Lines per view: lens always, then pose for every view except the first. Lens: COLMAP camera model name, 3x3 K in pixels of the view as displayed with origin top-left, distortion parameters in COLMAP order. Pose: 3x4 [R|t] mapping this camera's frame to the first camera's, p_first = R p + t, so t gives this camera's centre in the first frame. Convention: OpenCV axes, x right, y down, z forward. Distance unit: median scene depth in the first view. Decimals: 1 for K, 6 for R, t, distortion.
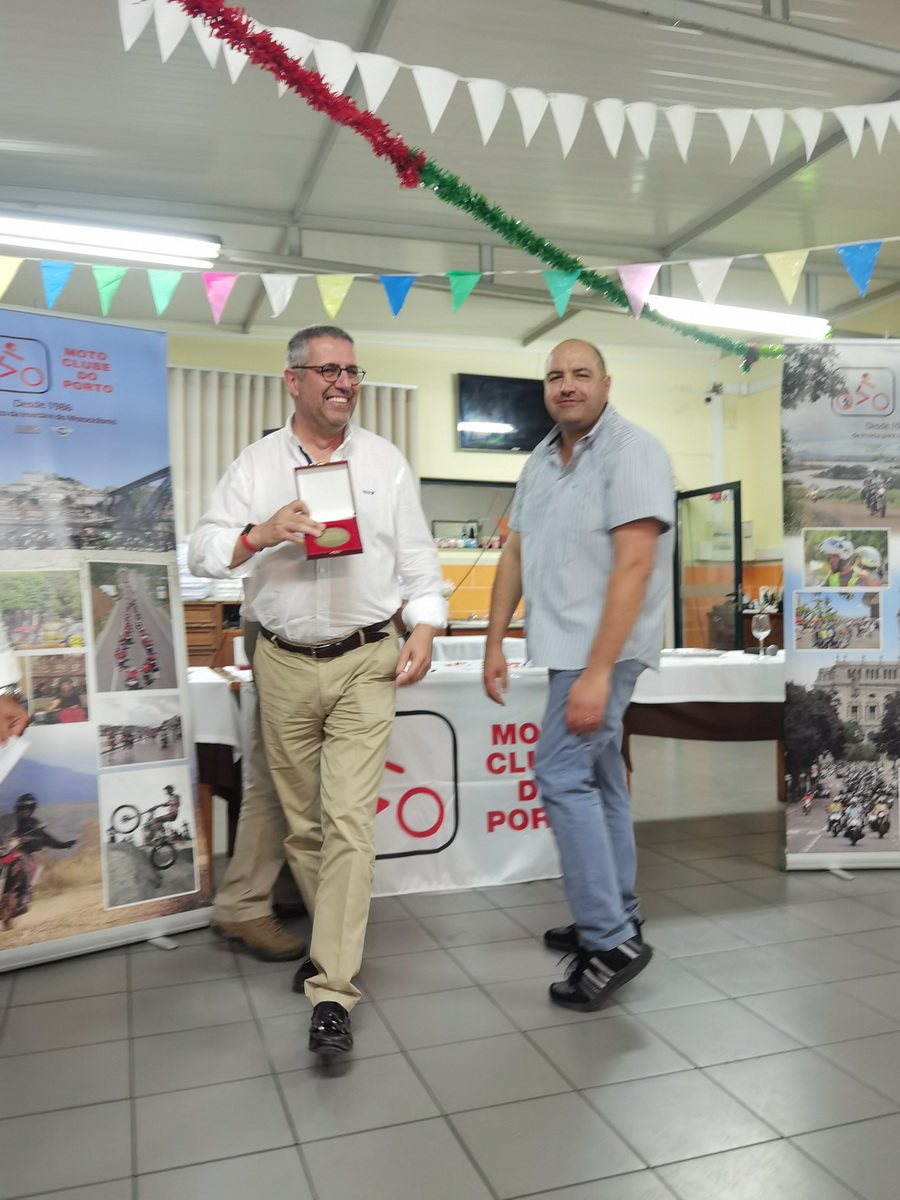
lens RADIAL K [[975.9, 0, 449.6], [0, 975.9, 597.0], [0, 0, 1]] dist [-0.030705, 0.138461]
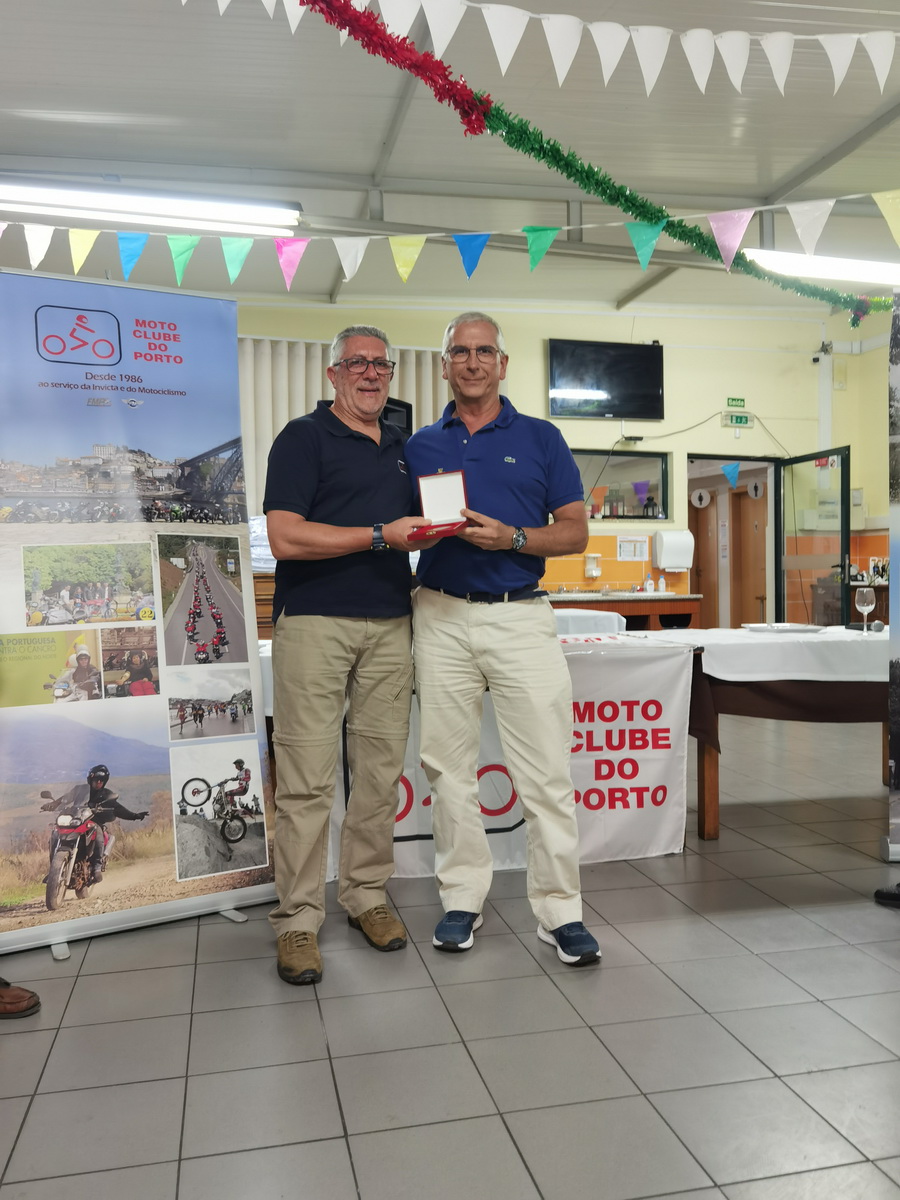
lens RADIAL K [[977.0, 0, 441.6], [0, 977.0, 599.8], [0, 0, 1]] dist [-0.008079, 0.067732]
pose [[0.994343, 0.003164, -0.106166, 0.018724], [0.000297, 0.999470, 0.032561, -0.001543], [0.106213, -0.032408, 0.993815, 0.028371]]
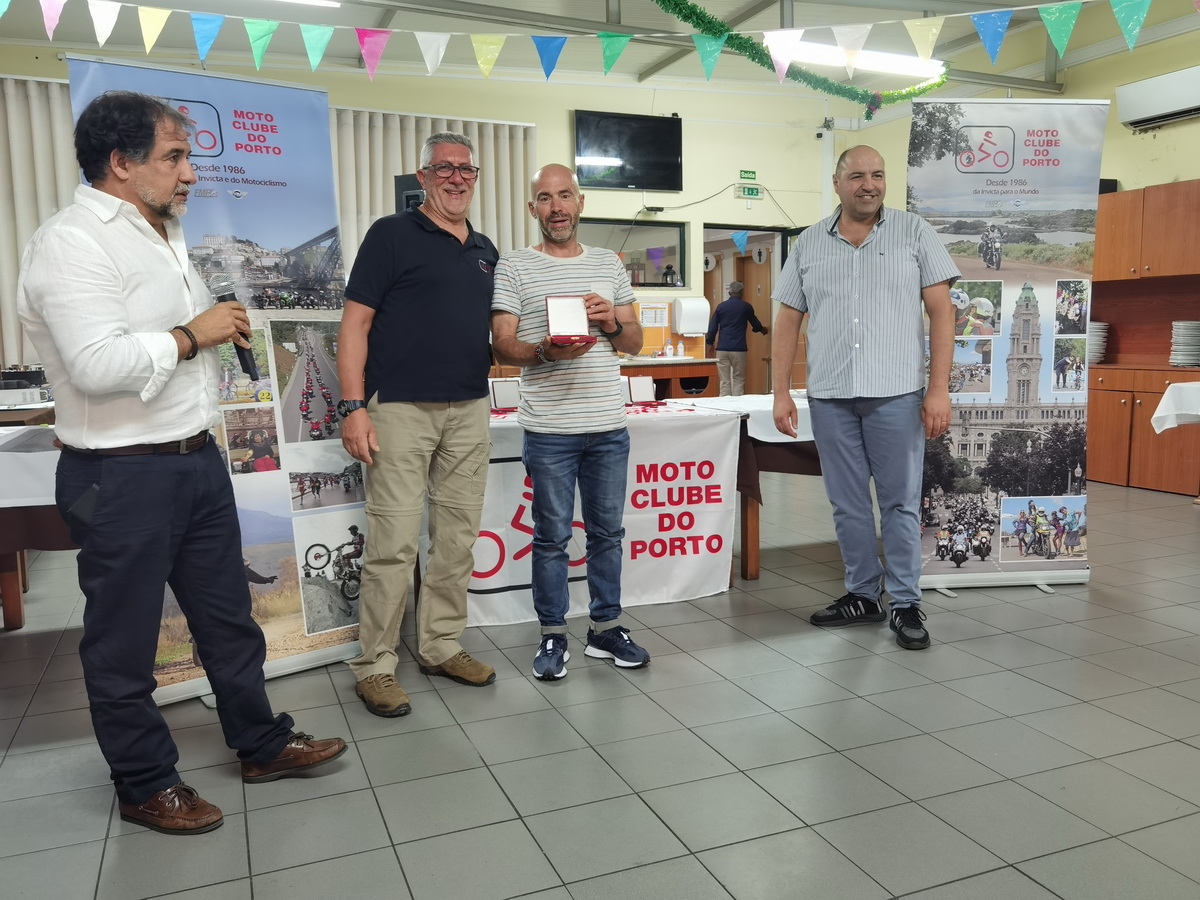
lens RADIAL K [[960.9, 0, 593.6], [0, 960.9, 445.0], [0, 0, 1]] dist [0.015712, 0.008936]
pose [[0.998996, -0.010657, 0.043505, -0.051176], [0.005294, 0.992568, 0.121578, -0.021865], [-0.044478, -0.121226, 0.991628, -0.061840]]
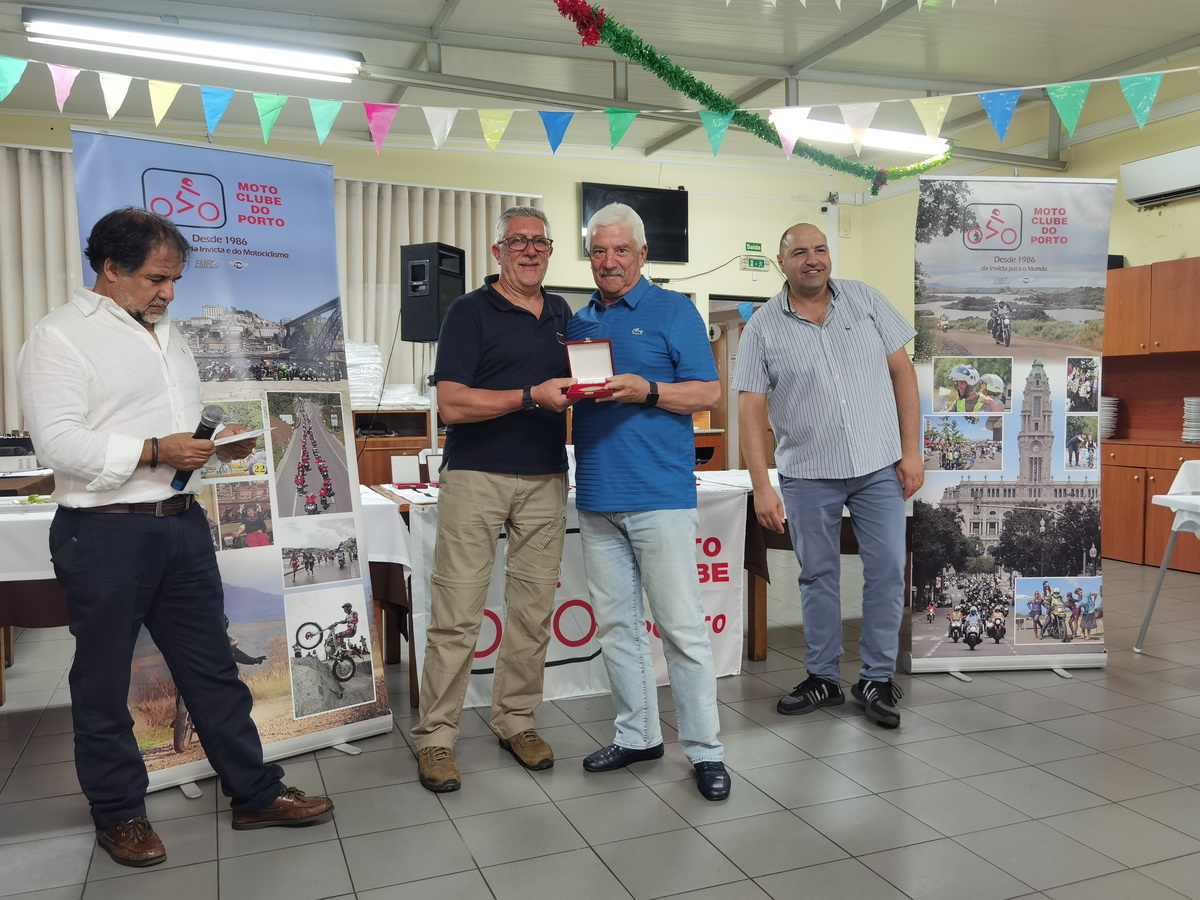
lens RADIAL K [[964.3, 0, 596.9], [0, 964.3, 452.3], [0, 0, 1]] dist [-0.003998, 0.029143]
pose [[0.999105, 0.001280, 0.042288, -0.048873], [-0.003816, 0.998195, 0.059935, -0.028055], [-0.042135, -0.060043, 0.997306, -0.039805]]
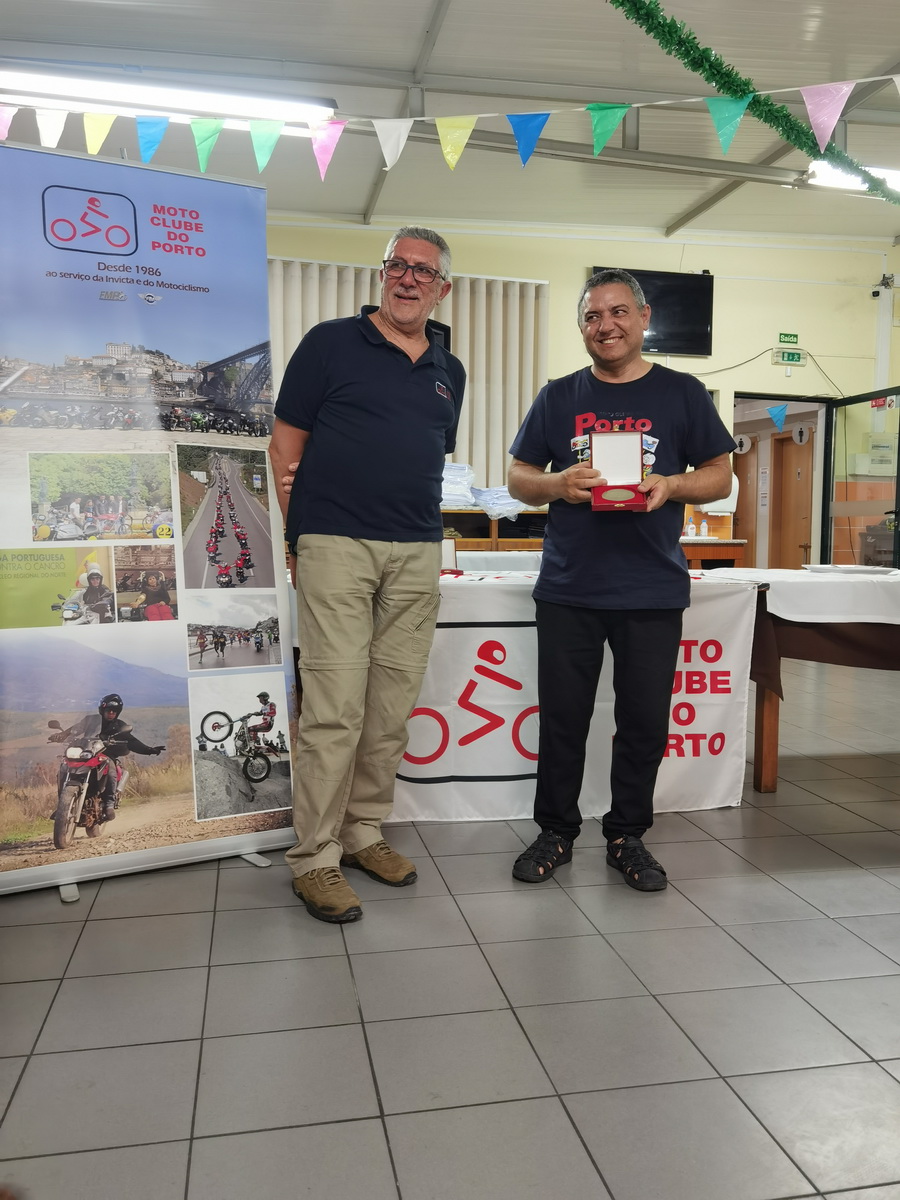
lens RADIAL K [[986.2, 0, 439.4], [0, 986.2, 596.7], [0, 0, 1]] dist [-0.007660, 0.072105]
pose [[0.990504, 0.028104, -0.134579, -0.001896], [-0.017006, 0.996411, 0.082917, 0.019432], [0.136426, -0.079841, 0.987428, 0.092626]]
